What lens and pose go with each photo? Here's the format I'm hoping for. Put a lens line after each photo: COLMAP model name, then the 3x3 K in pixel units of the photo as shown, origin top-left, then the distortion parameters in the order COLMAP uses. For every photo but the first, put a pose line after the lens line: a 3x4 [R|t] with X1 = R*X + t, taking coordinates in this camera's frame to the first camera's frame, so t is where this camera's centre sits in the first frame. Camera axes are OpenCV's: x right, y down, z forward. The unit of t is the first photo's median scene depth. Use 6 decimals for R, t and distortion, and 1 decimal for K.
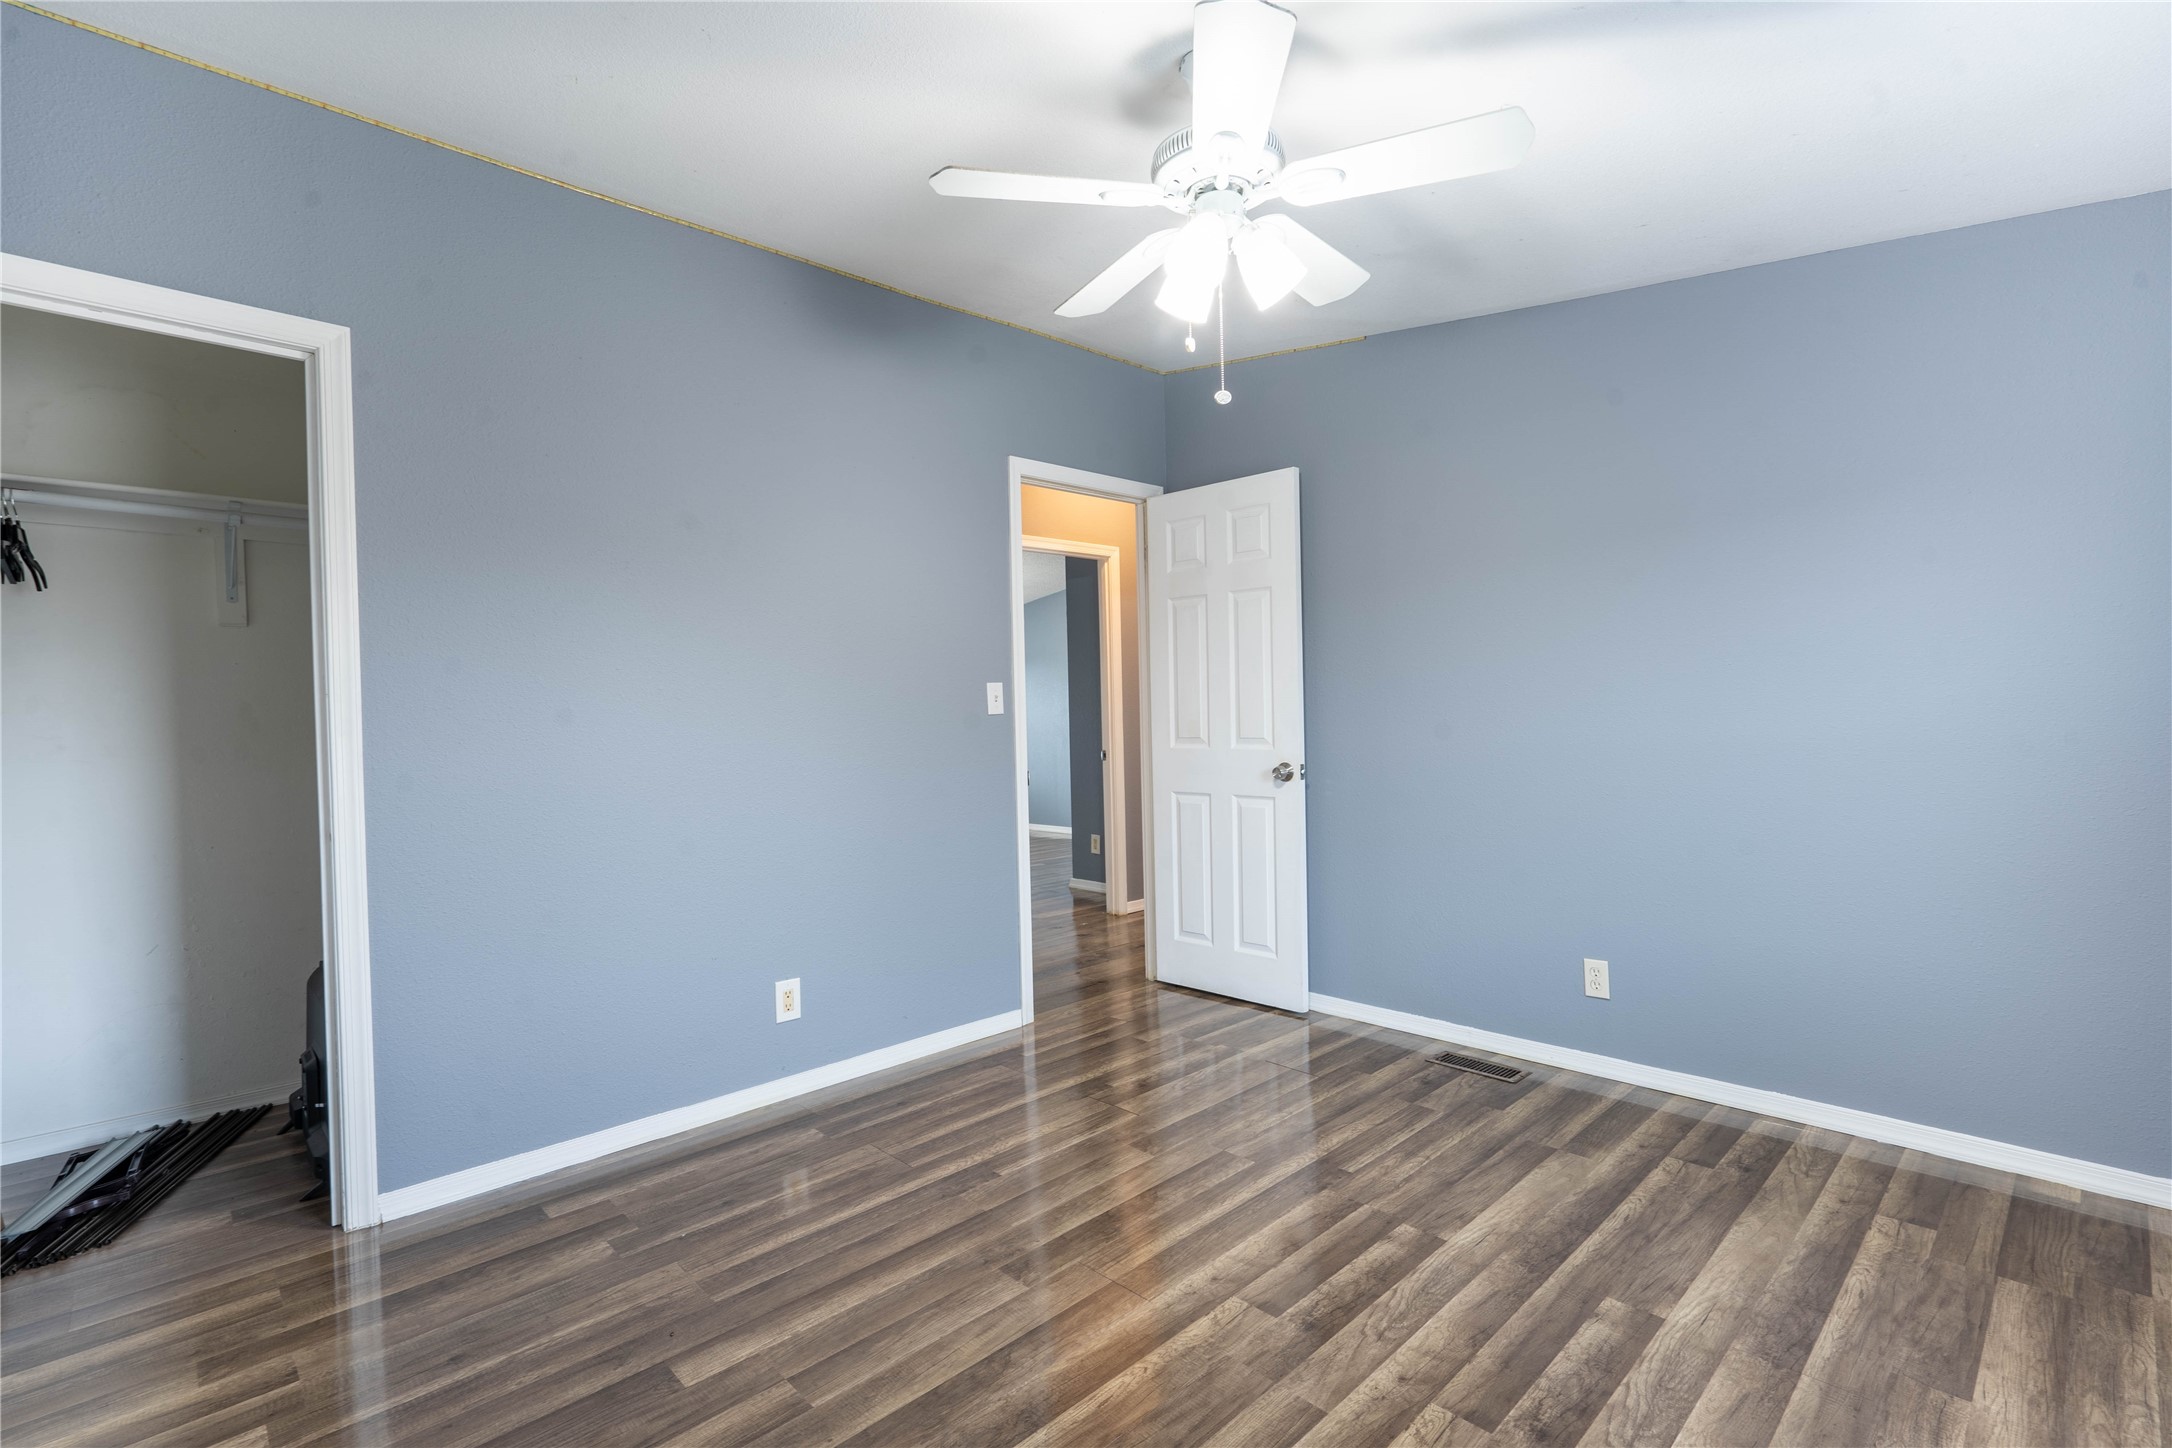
lens RADIAL K [[982.1, 0, 1079.3], [0, 982.1, 731.5], [0, 0, 1]] dist [-0.002064, 0.000263]
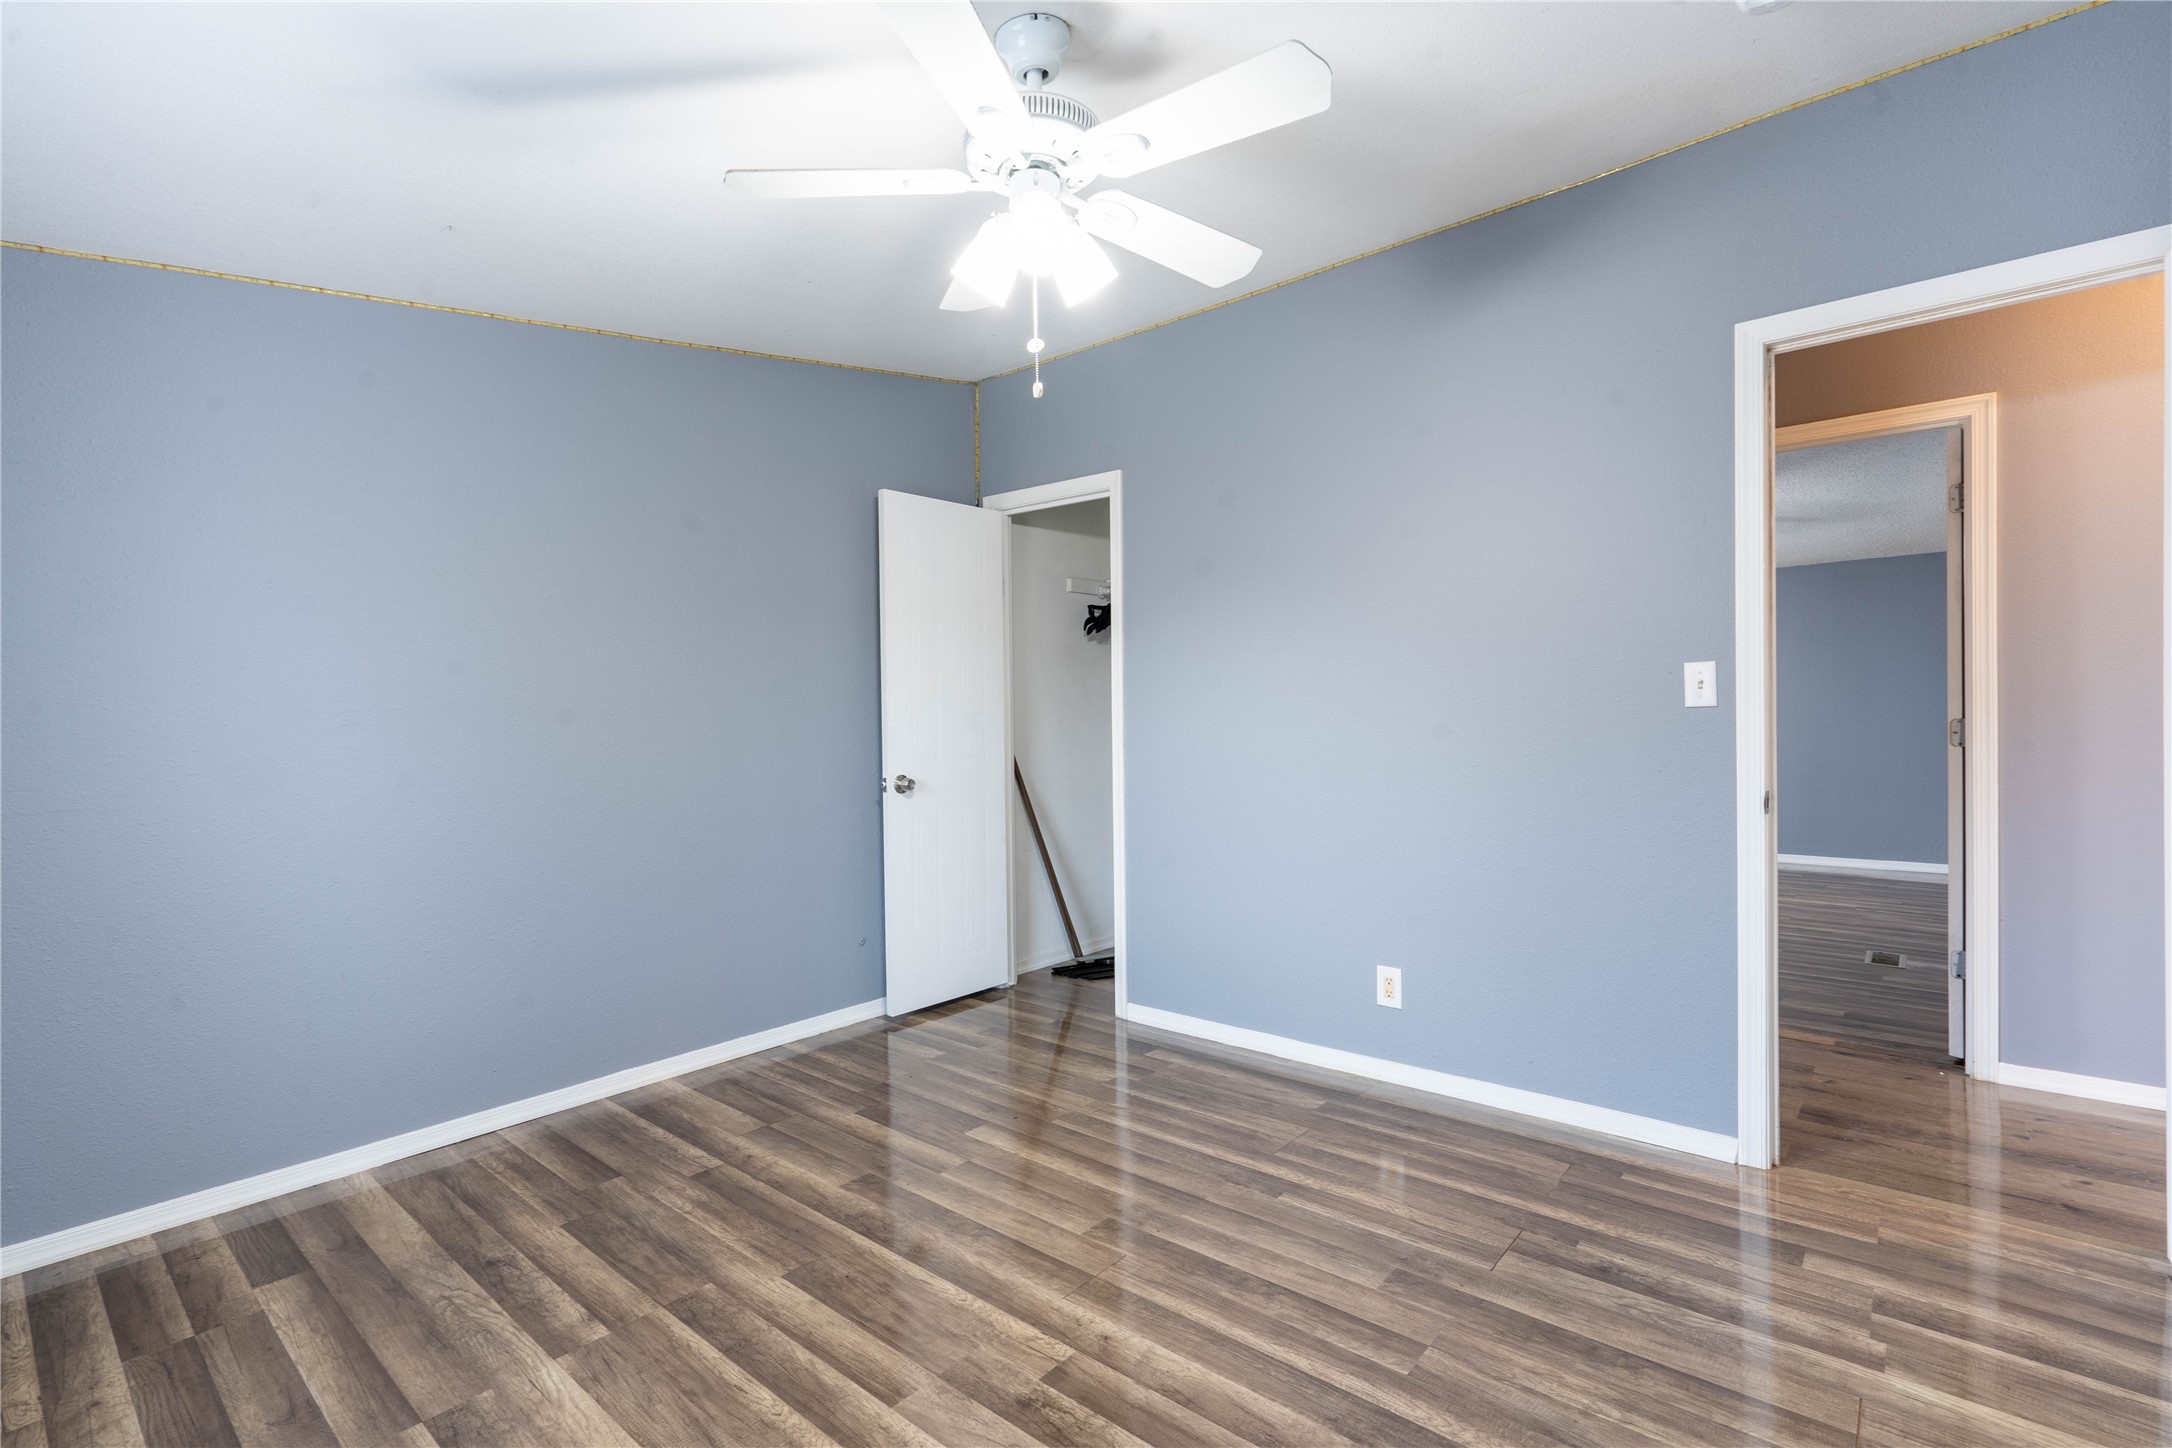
lens RADIAL K [[982.1, 0, 1088.5], [0, 982.1, 733.2], [0, 0, 1]] dist [-0.002064, 0.000263]
pose [[0.107846, 0.041578, -0.993298, 0.881853], [-0.000500, 0.999127, 0.041768, -0.043240], [0.994167, -0.004007, 0.107773, 0.757536]]
